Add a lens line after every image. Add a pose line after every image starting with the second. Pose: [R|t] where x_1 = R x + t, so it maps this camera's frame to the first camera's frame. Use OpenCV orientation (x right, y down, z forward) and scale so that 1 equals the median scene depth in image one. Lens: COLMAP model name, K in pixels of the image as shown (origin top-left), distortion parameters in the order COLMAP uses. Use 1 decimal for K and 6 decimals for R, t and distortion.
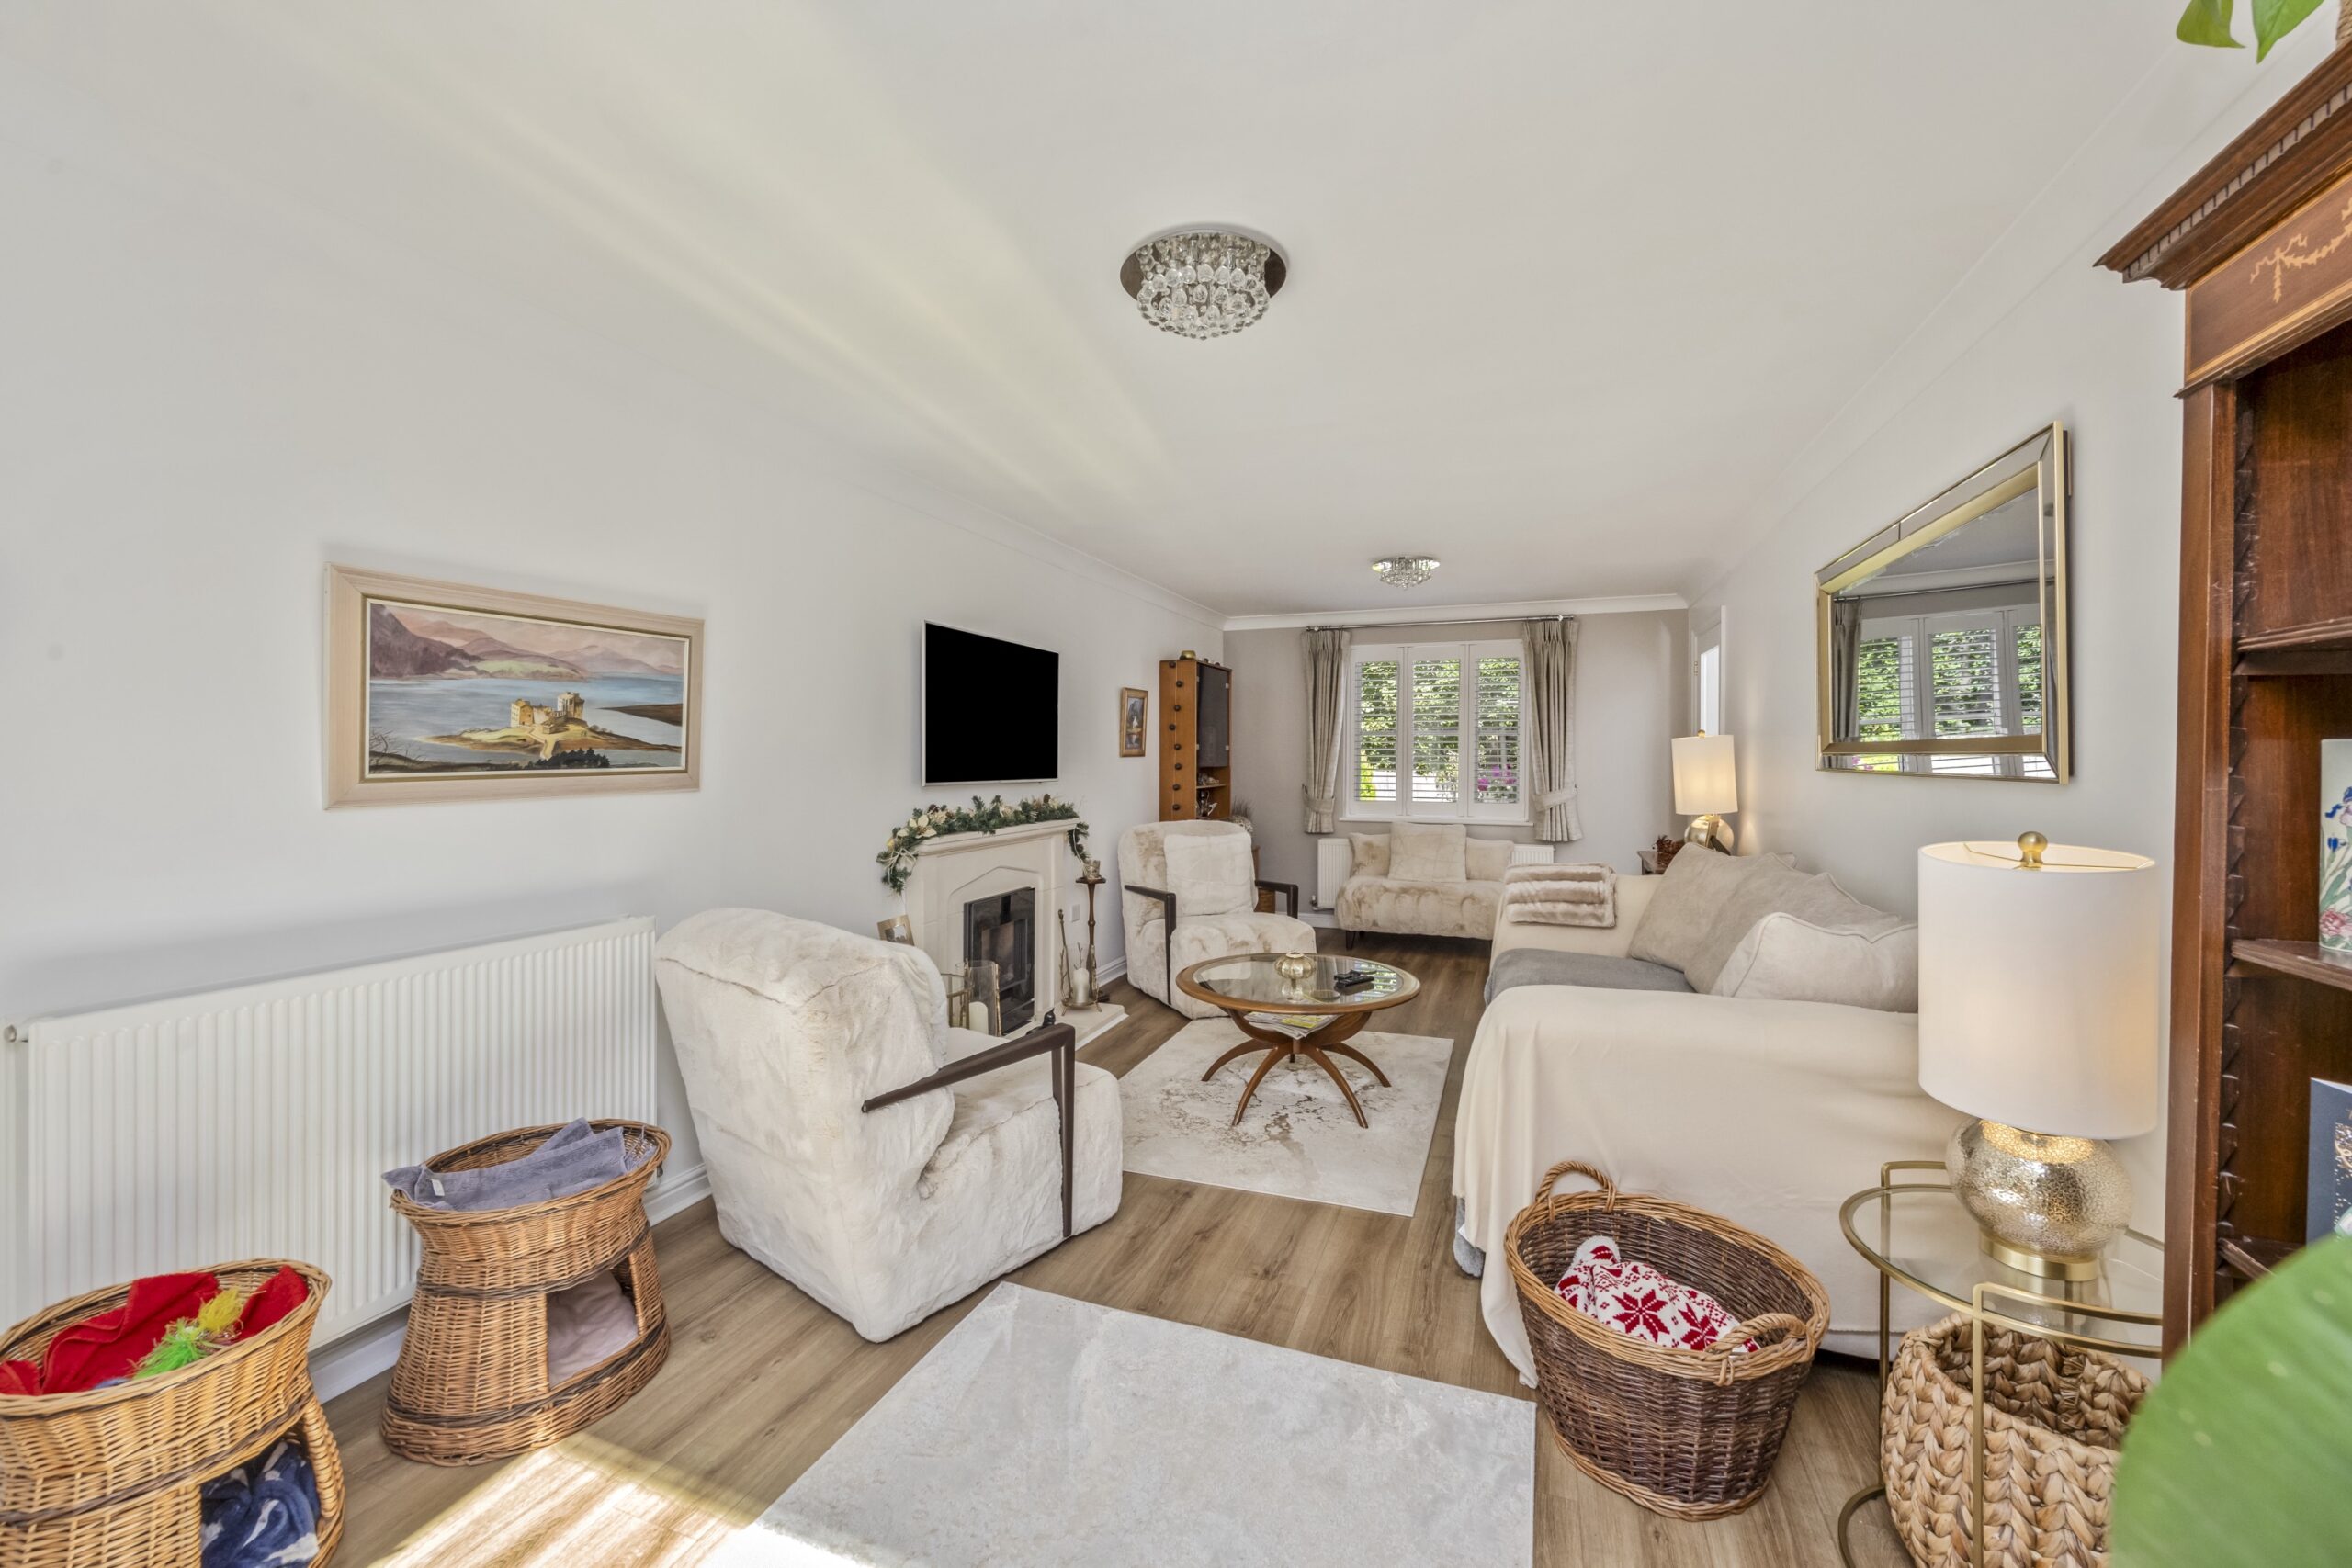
lens RADIAL K [[936.0, 0, 1181.4], [0, 936.0, 769.6], [0, 0, 1]] dist [0.000192, -0.000072]
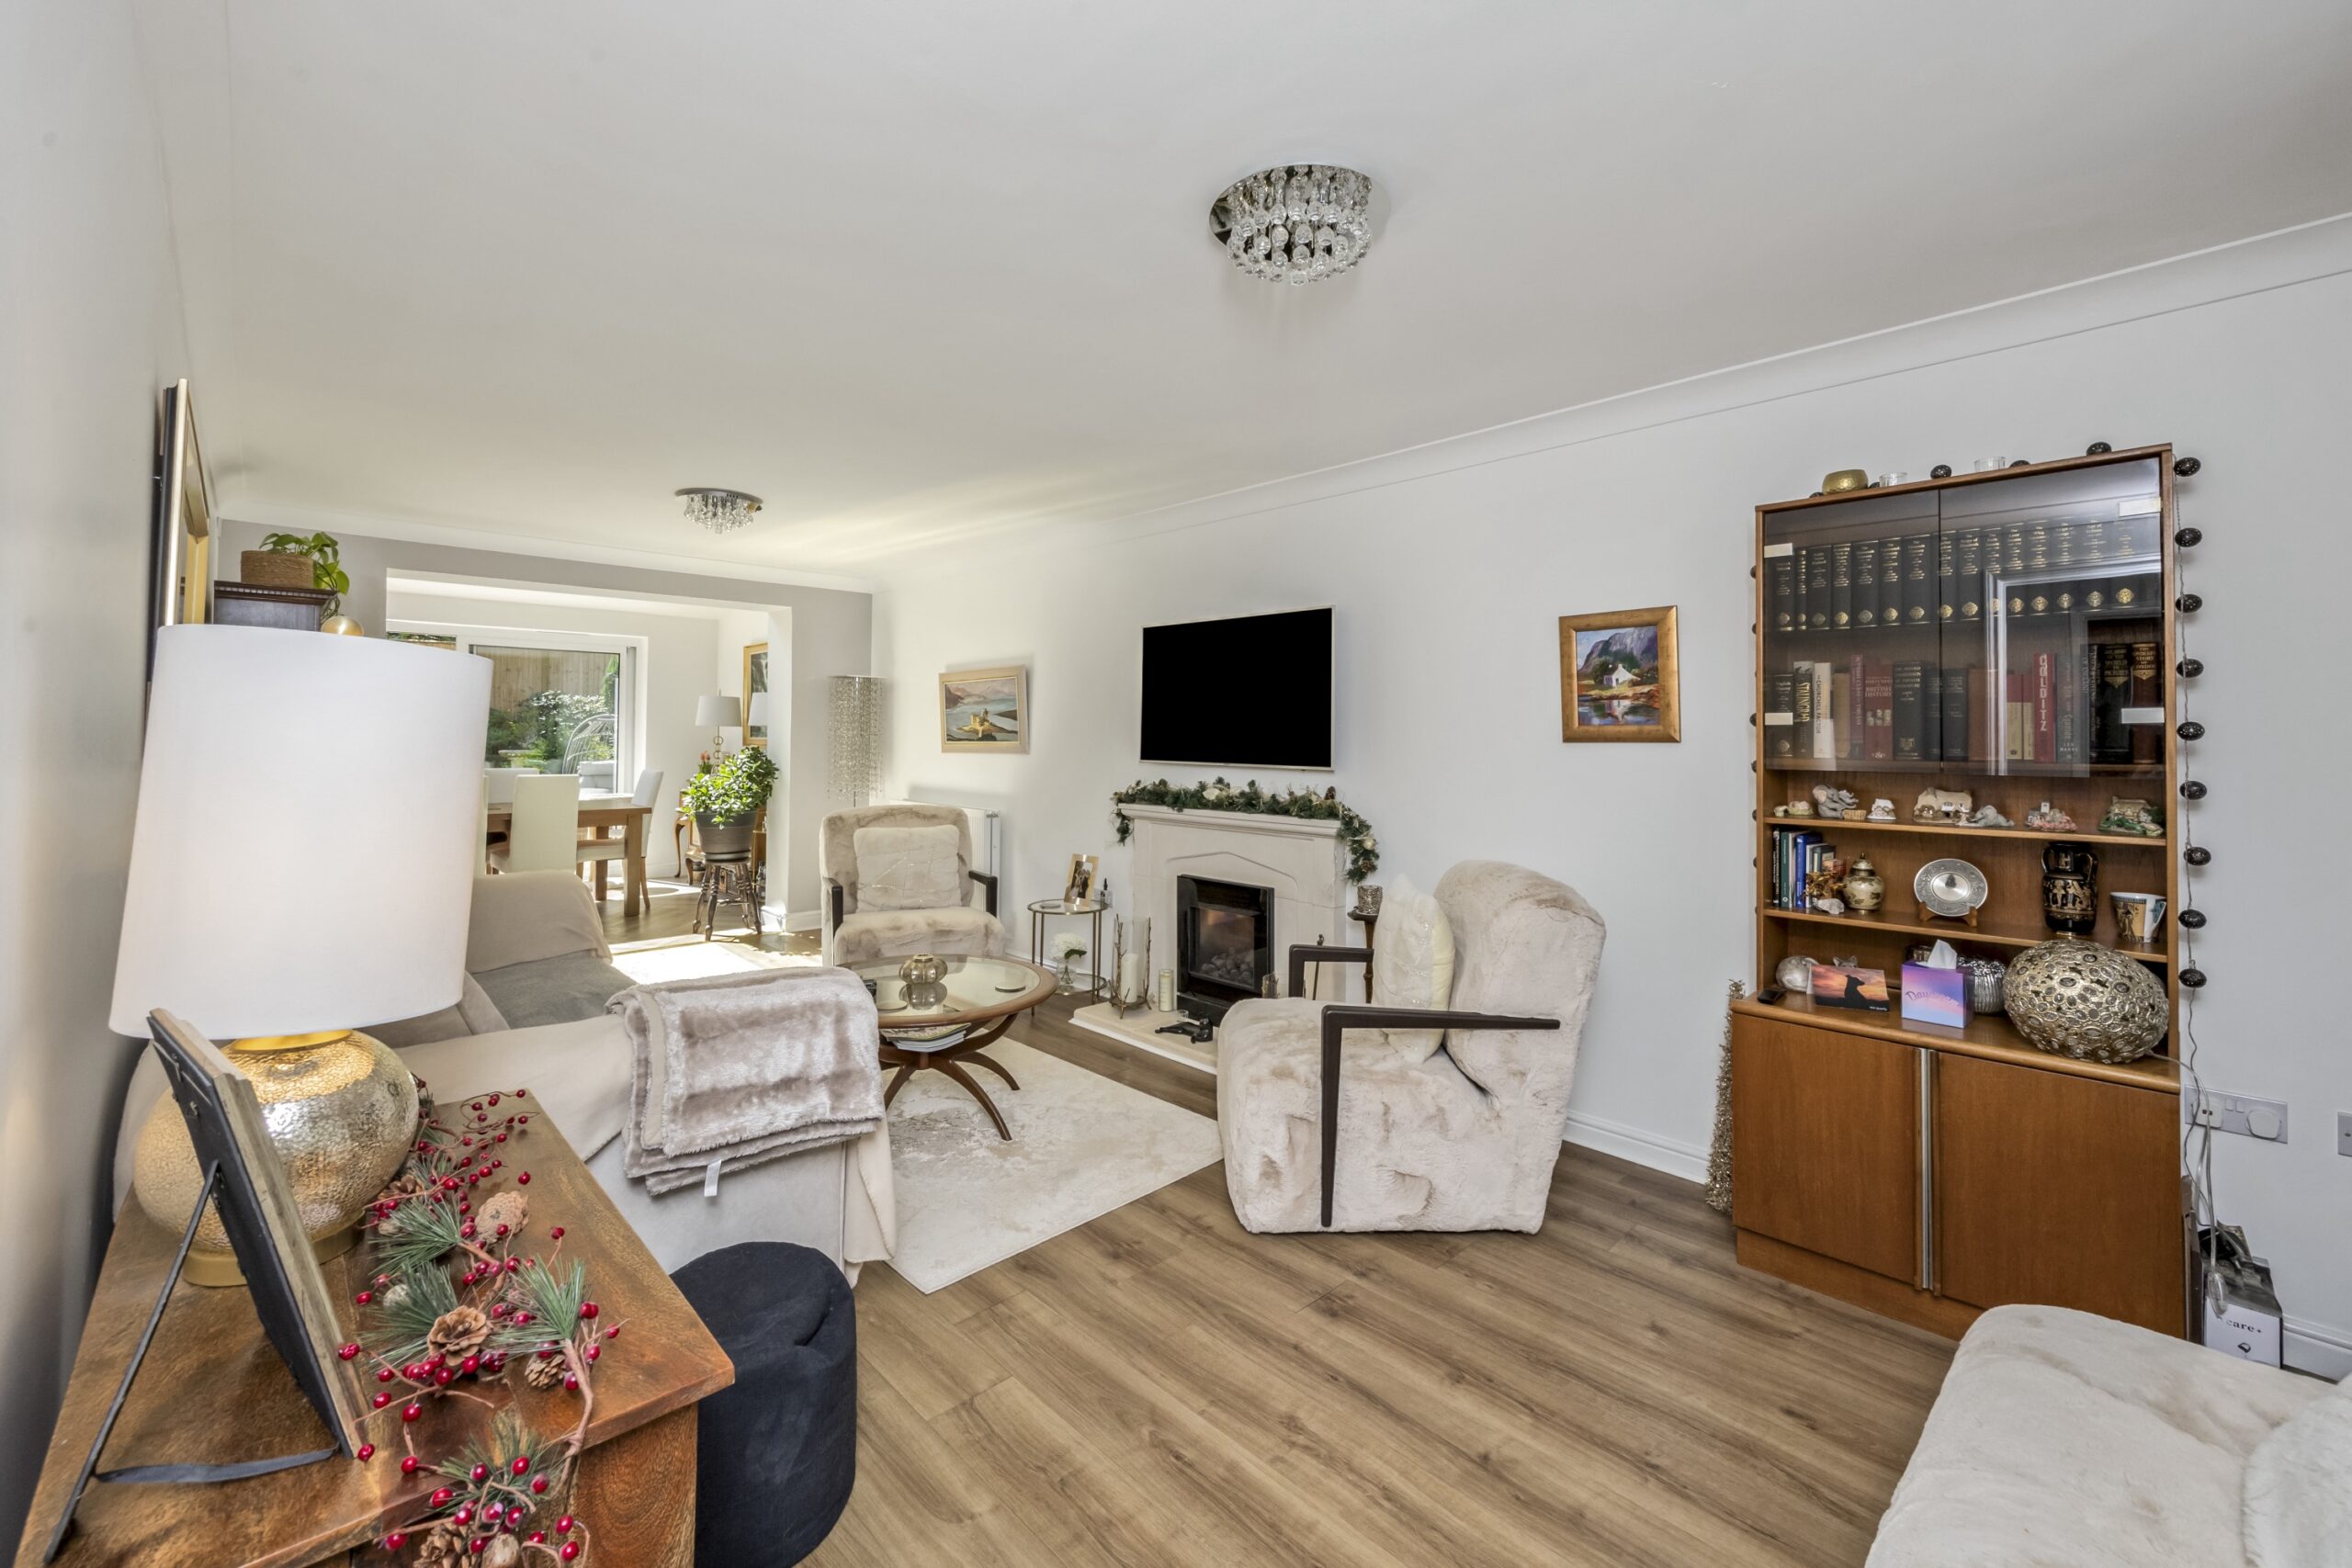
lens RADIAL K [[954.1, 0, 1170.7], [0, 954.1, 716.9], [0, 0, 1]] dist [-0.000669, 0.000299]
pose [[-0.428222, -0.018861, -0.903477, 0.791339], [-0.018695, 0.999753, -0.012010, -0.025407], [0.903480, 0.011747, -0.428469, 1.492891]]
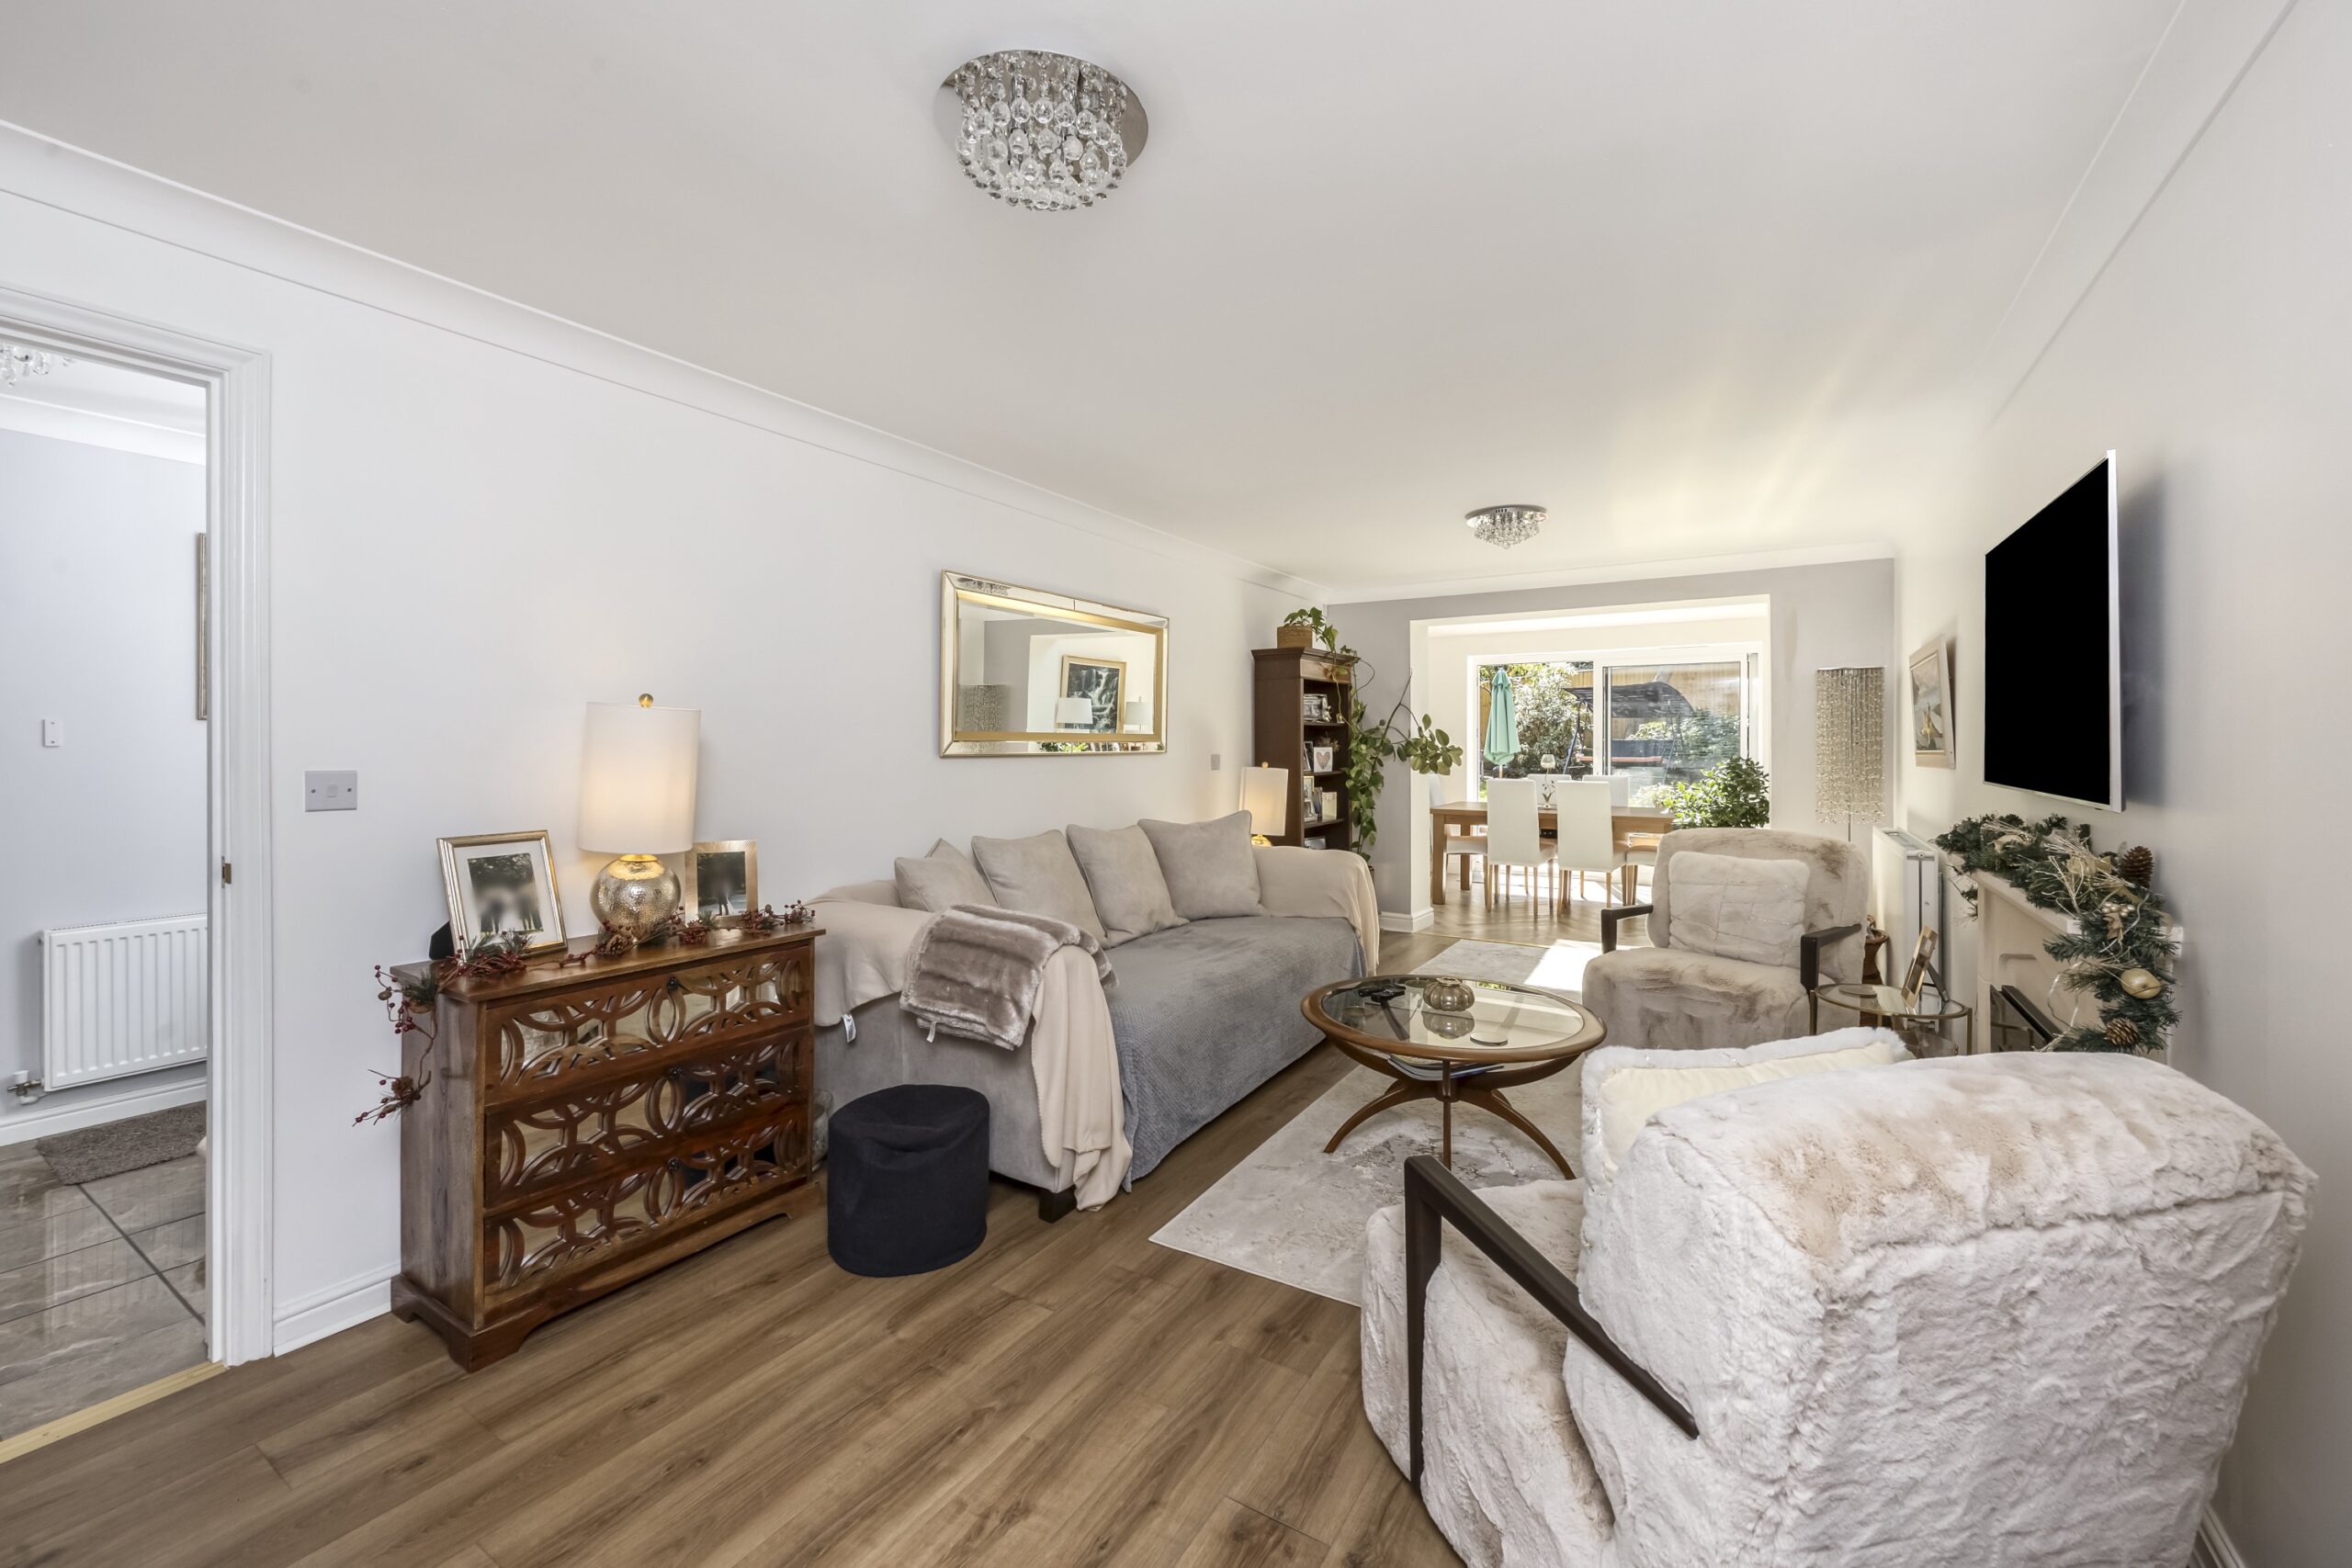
lens RADIAL K [[948.4, 0, 1176.1], [0, 948.4, 744.0], [0, 0, 1]] dist [0.000090, -0.000355]
pose [[-0.982232, 0.003844, 0.187630, 0.104310], [0.006820, 0.999861, 0.015215, -0.027618], [-0.187545, 0.016224, -0.982122, 1.773730]]
